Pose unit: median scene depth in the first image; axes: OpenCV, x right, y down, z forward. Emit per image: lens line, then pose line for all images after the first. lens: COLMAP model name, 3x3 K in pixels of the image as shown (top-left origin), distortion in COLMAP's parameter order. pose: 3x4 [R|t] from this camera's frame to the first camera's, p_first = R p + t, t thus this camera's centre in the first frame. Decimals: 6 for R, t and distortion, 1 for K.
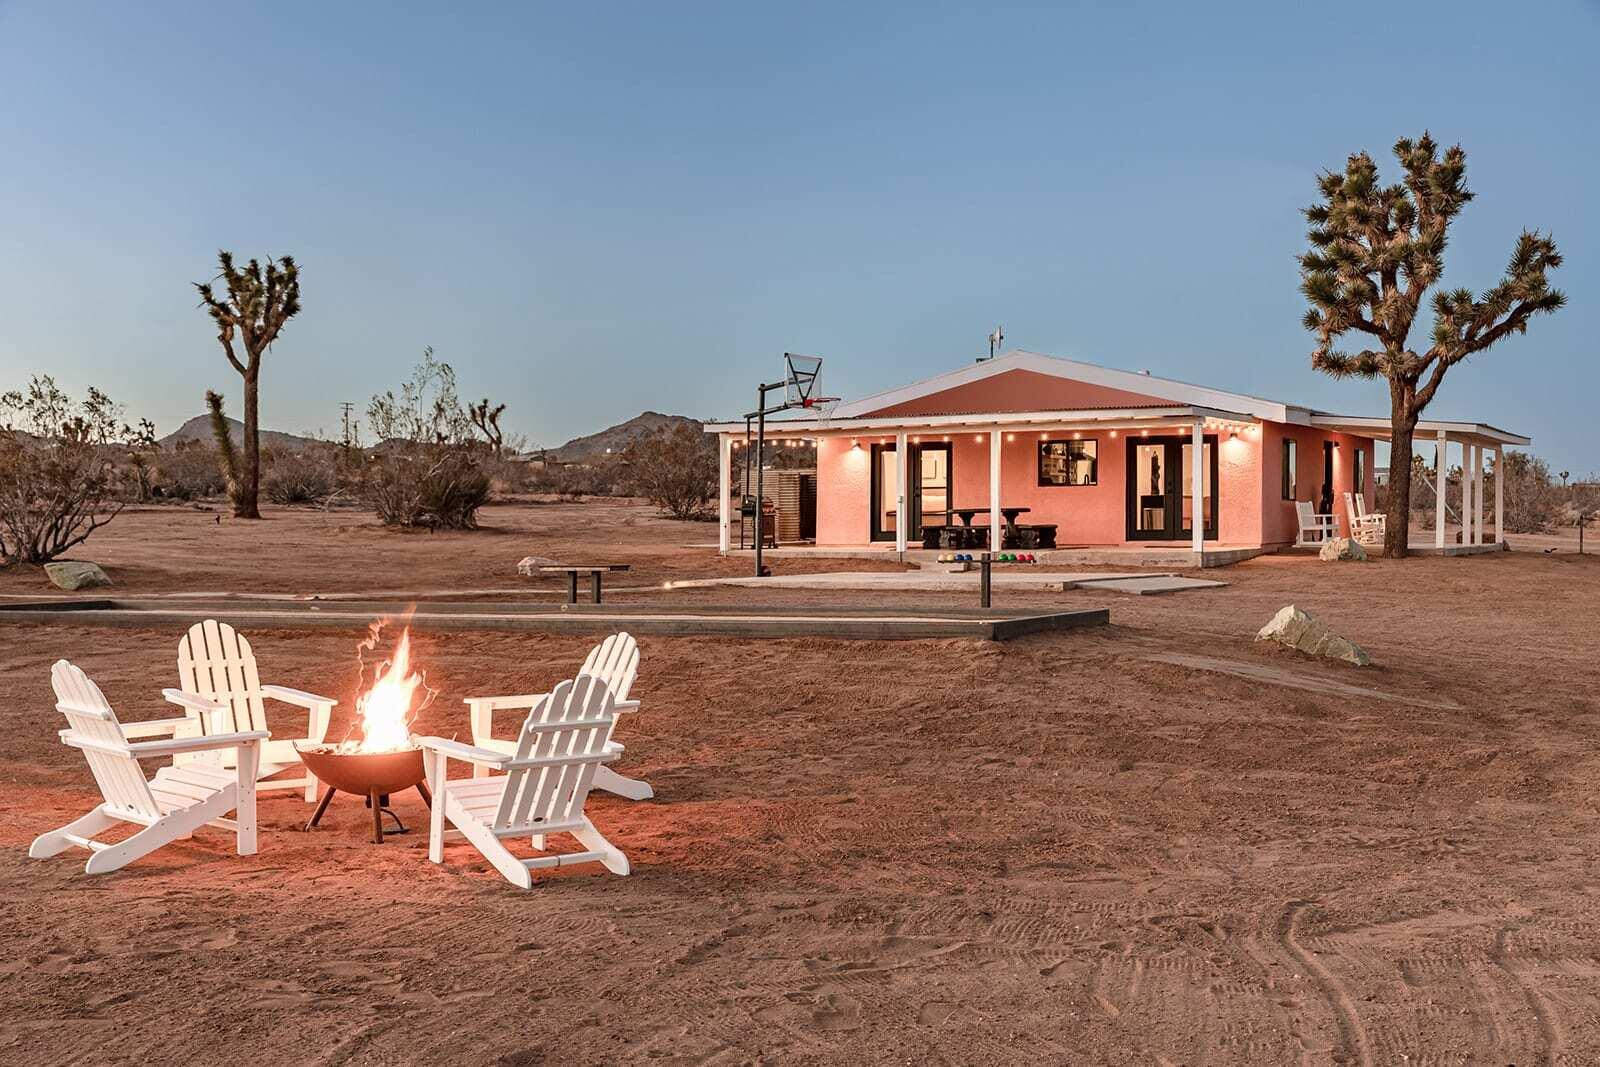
lens RADIAL K [[2861.9, 0, 800.0], [0, 2861.9, 533.5], [0, 0, 1]] dist [-0.020614, -0.022347]
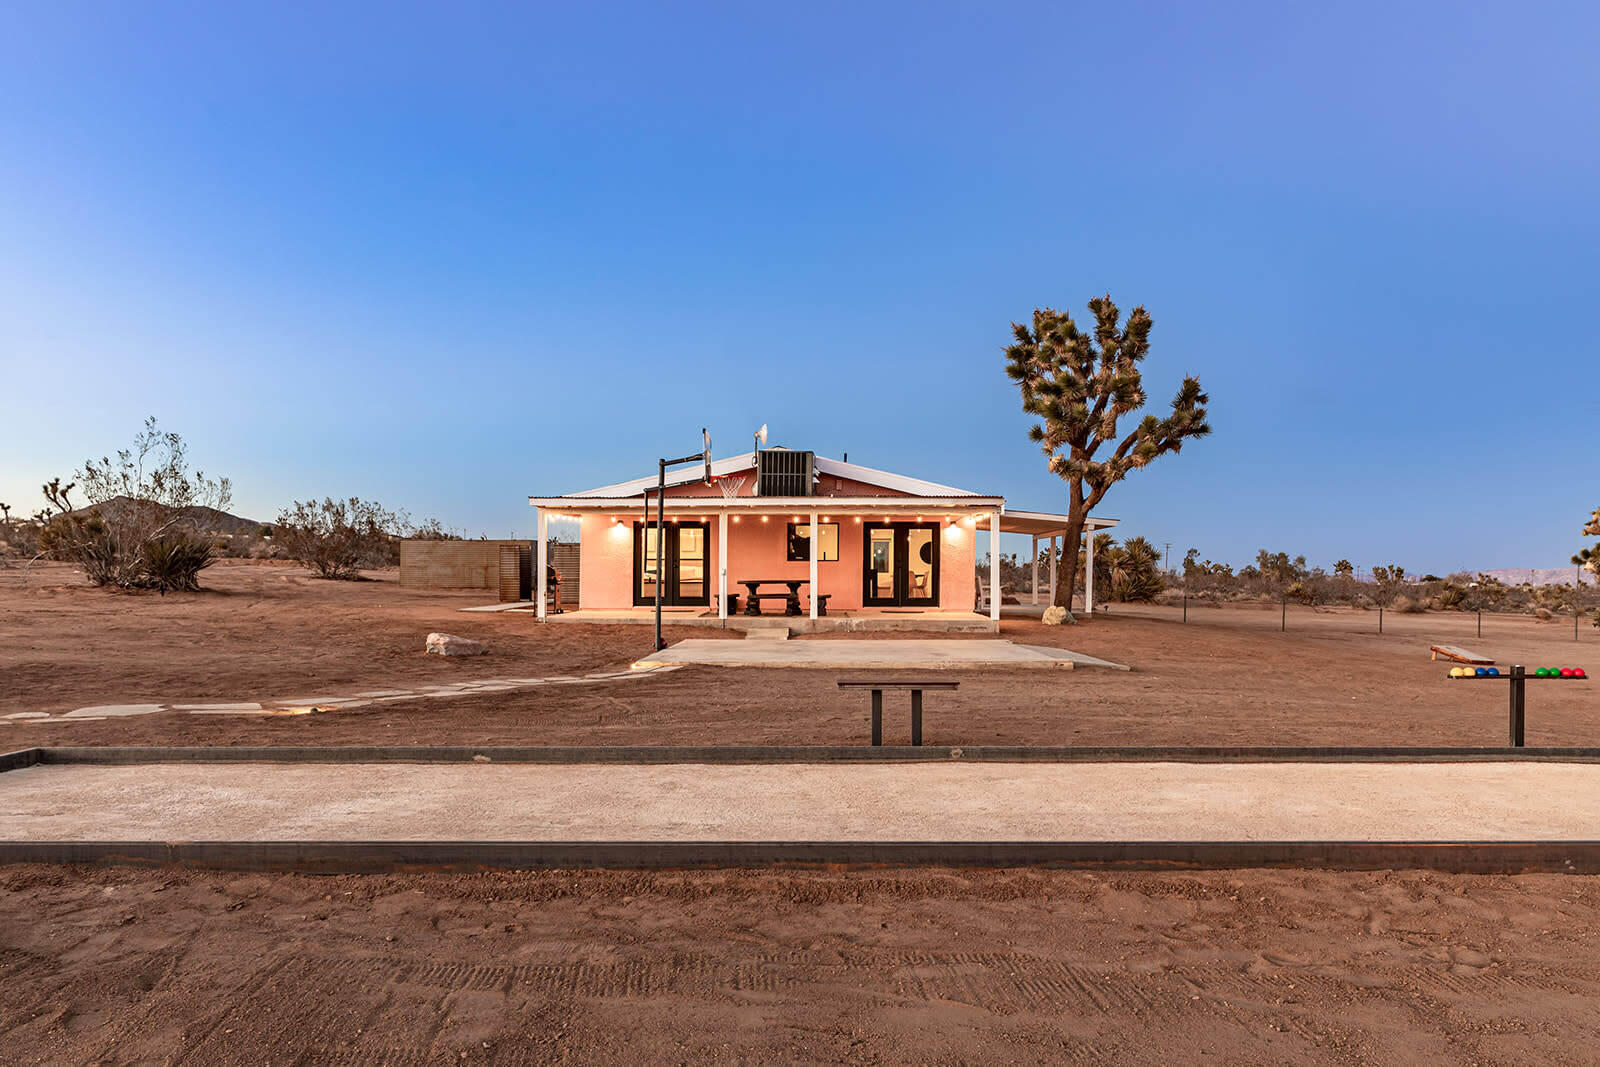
lens RADIAL K [[1279.5, 0, 800.0], [0, 1279.5, 533.5], [0, 0, 1]] dist [-0.001208, -0.001033]
pose [[0.856984, 0.025361, 0.514719, -0.188674], [-0.009618, 0.999401, -0.033229, -0.010215], [-0.515254, 0.023527, 0.856715, 0.538238]]
